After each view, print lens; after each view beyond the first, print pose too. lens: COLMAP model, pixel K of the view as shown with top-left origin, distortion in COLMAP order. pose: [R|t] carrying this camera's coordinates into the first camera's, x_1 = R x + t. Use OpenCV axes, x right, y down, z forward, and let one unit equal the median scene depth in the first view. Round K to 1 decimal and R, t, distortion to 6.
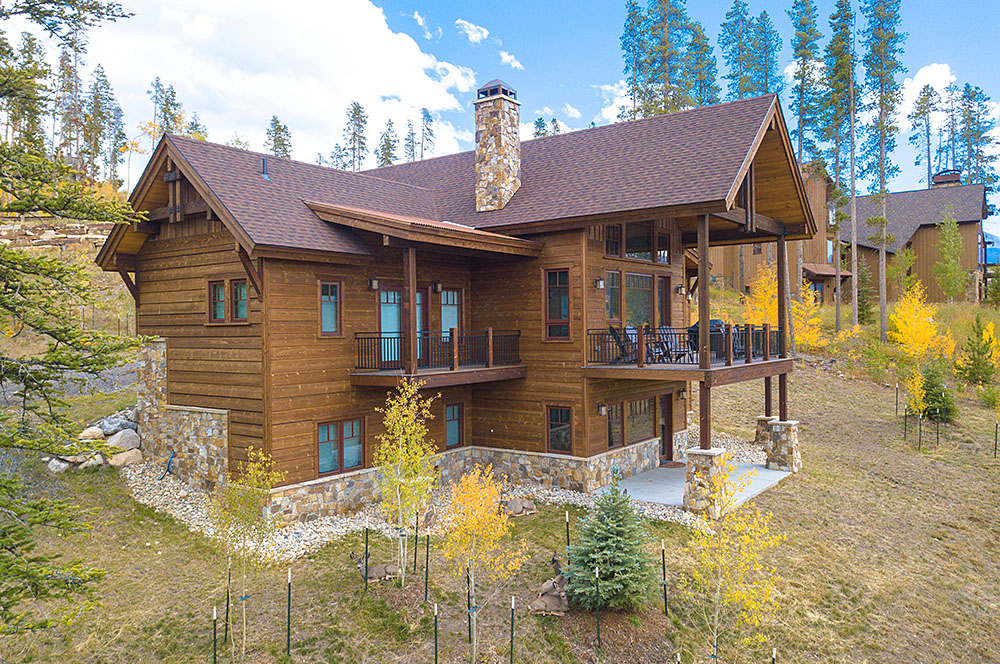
lens RADIAL K [[743.4, 0, 503.8], [0, 743.4, 344.6], [0, 0, 1]] dist [0.004390, 0.002023]
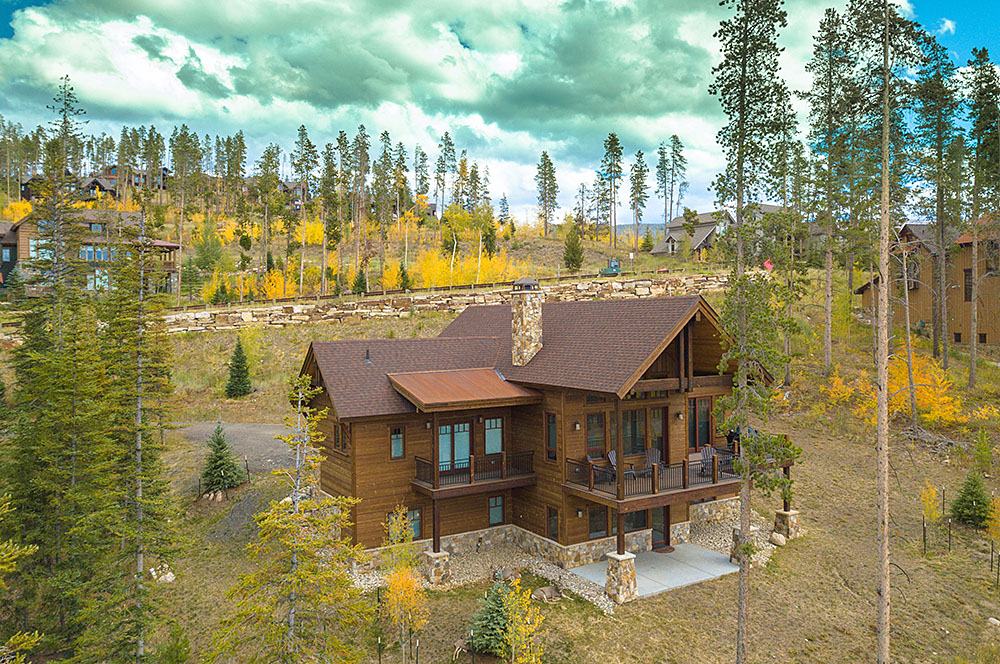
lens RADIAL K [[743.4, 0, 503.8], [0, 743.4, 344.6], [0, 0, 1]] dist [0.004390, 0.002023]
pose [[0.921924, 0.007354, -0.387302, 0.527624], [-0.003781, 0.999943, 0.009987, -0.240953], [0.387353, -0.007743, 0.921899, -0.365353]]
